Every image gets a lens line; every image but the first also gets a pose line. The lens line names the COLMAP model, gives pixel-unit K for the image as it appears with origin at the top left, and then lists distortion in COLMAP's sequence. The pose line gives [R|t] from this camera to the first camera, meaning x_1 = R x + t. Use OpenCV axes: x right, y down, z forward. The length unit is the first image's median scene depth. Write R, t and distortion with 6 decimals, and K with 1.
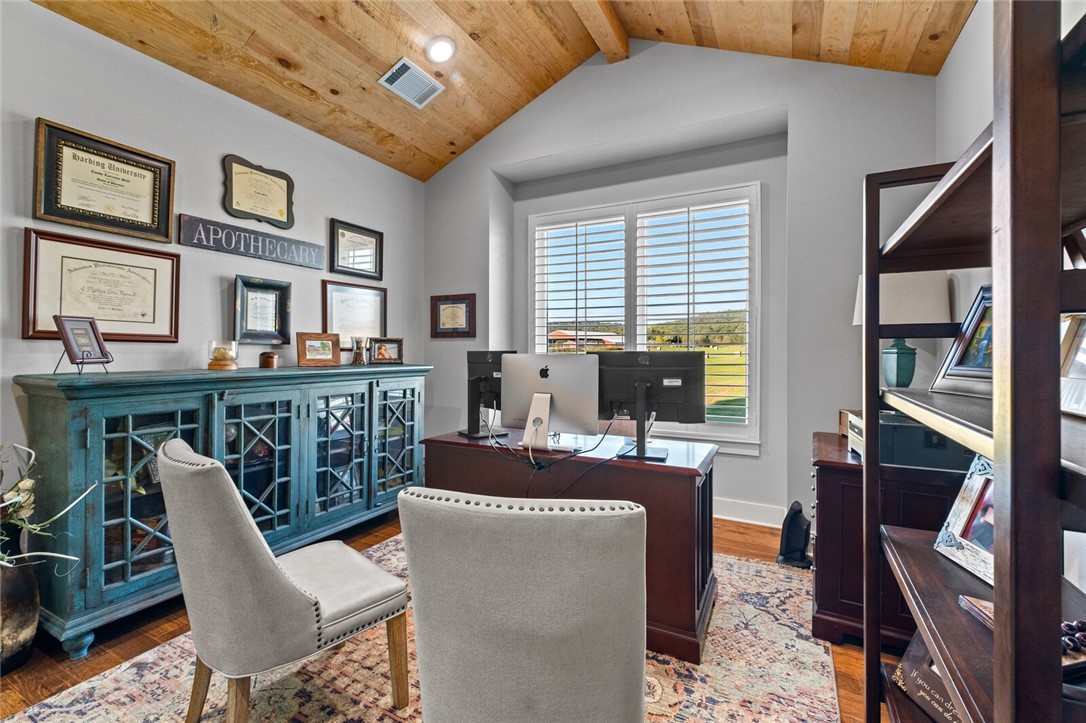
lens RADIAL K [[480.1, 0, 539.8], [0, 480.1, 361.7], [0, 0, 1]] dist [0.004755, -0.005522]
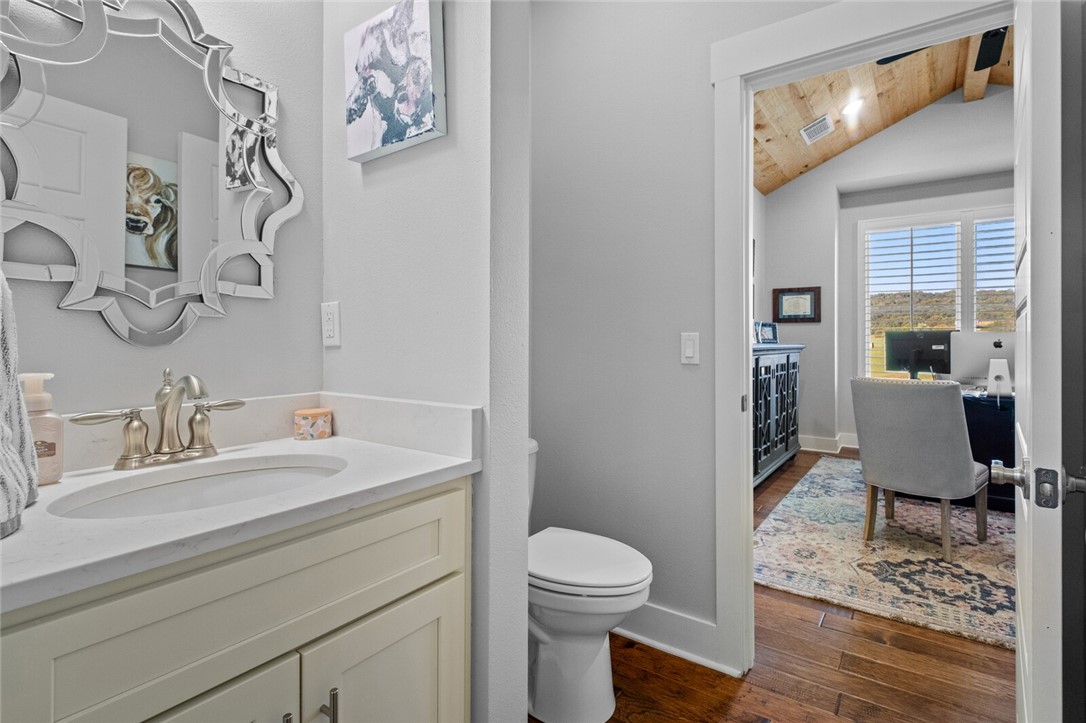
lens RADIAL K [[533.6, 0, 550.2], [0, 533.6, 351.2], [0, 0, 1]] dist [0.000803, 0.000039]
pose [[0.993267, 0.003447, -0.115794, -0.657330], [-0.004240, 0.999969, -0.006606, 0.034372], [0.115768, 0.007052, 0.993251, -0.424473]]
